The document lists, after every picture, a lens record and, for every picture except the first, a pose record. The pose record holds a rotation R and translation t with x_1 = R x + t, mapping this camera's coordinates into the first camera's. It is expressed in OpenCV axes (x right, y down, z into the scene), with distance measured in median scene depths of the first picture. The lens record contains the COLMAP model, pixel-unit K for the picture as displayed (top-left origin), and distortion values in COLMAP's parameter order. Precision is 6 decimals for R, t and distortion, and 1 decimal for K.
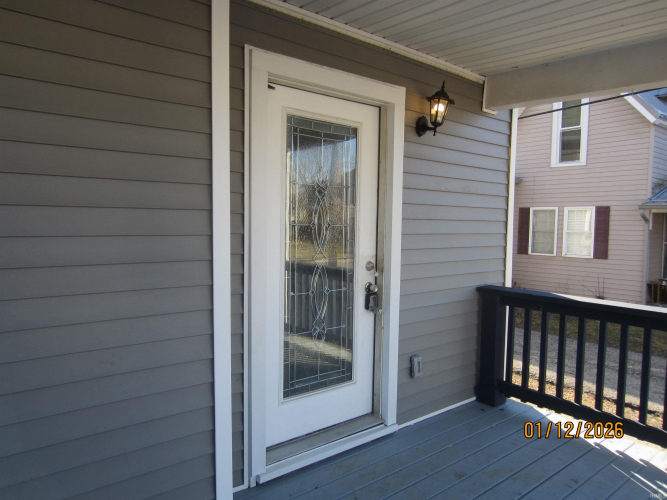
lens RADIAL K [[482.0, 0, 338.5], [0, 482.0, 250.9], [0, 0, 1]] dist [-0.031709, 0.021784]
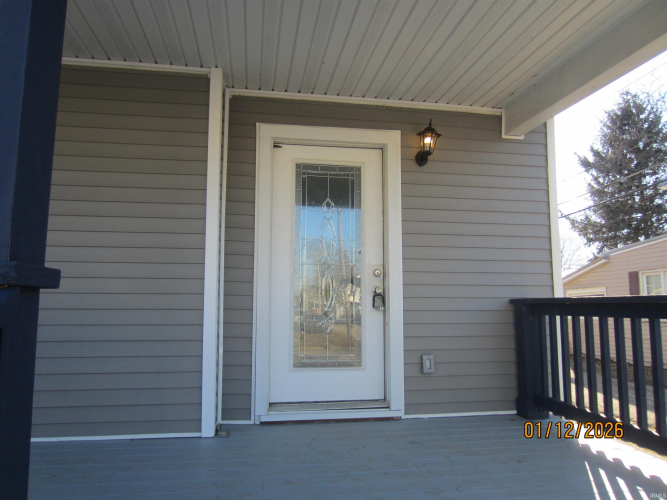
lens RADIAL K [[482.0, 0, 338.5], [0, 482.0, 250.9], [0, 0, 1]] dist [-0.031709, 0.021784]
pose [[0.858940, -0.075817, -0.506432, 0.611078], [-0.015998, 0.984523, -0.174523, 0.193421], [0.511826, 0.158007, 0.844433, -0.099582]]
